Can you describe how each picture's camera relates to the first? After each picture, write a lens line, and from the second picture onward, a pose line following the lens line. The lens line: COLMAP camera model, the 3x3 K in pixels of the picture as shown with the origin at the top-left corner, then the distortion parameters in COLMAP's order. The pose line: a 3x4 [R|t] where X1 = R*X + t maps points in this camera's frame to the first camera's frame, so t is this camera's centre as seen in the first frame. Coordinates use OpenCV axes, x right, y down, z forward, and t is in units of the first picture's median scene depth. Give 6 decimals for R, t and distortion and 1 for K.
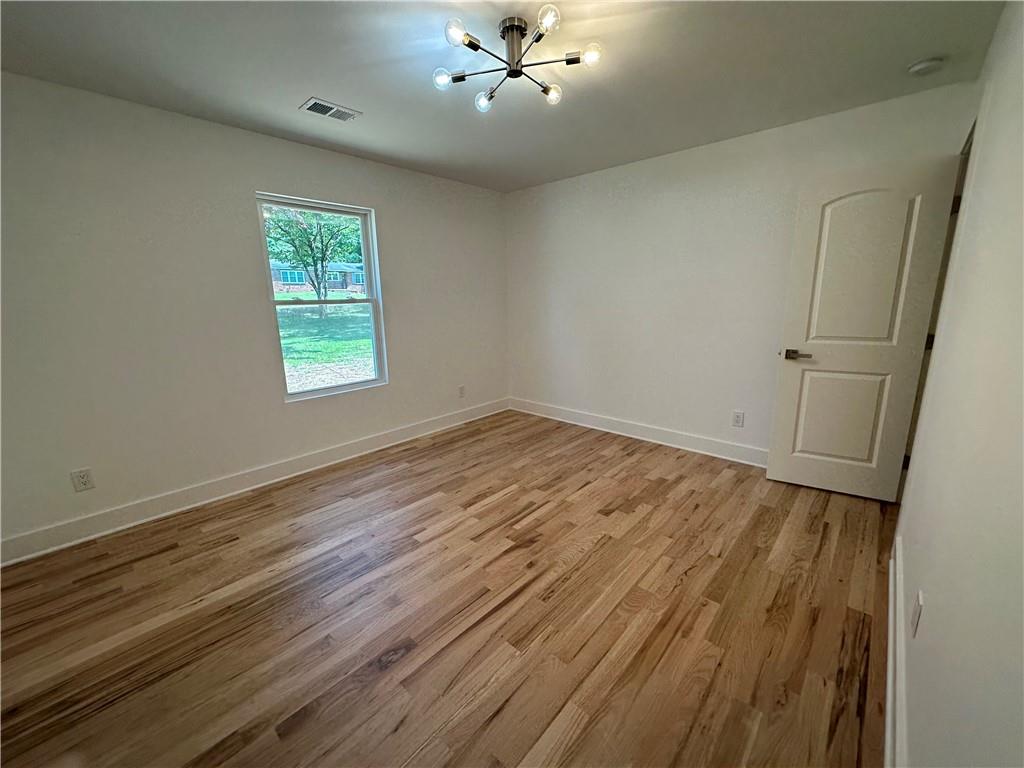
lens RADIAL K [[408.7, 0, 510.8], [0, 408.7, 383.5], [0, 0, 1]] dist [-0.001886, 0.000644]
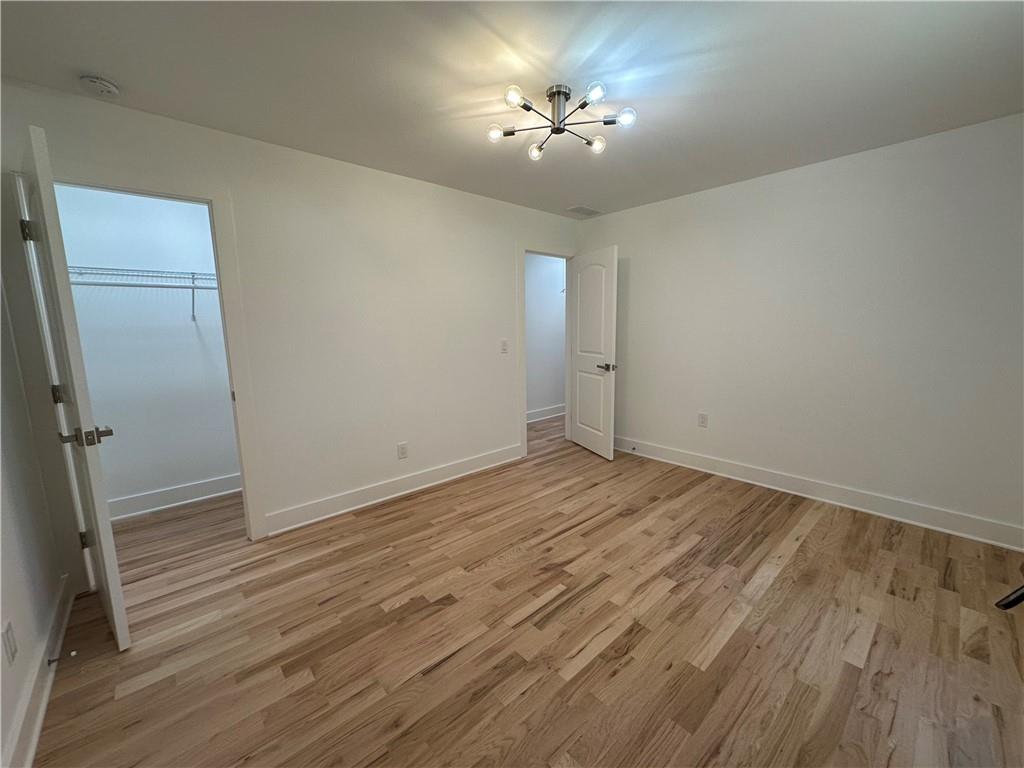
lens RADIAL K [[408.7, 0, 507.9], [0, 408.7, 384.8], [0, 0, 1]] dist [-0.001886, 0.000644]
pose [[-0.994047, 0.015881, 0.107789, 0.028577], [0.052505, 0.936689, 0.346203, -0.367966], [-0.095467, 0.349802, -0.931947, 1.723108]]
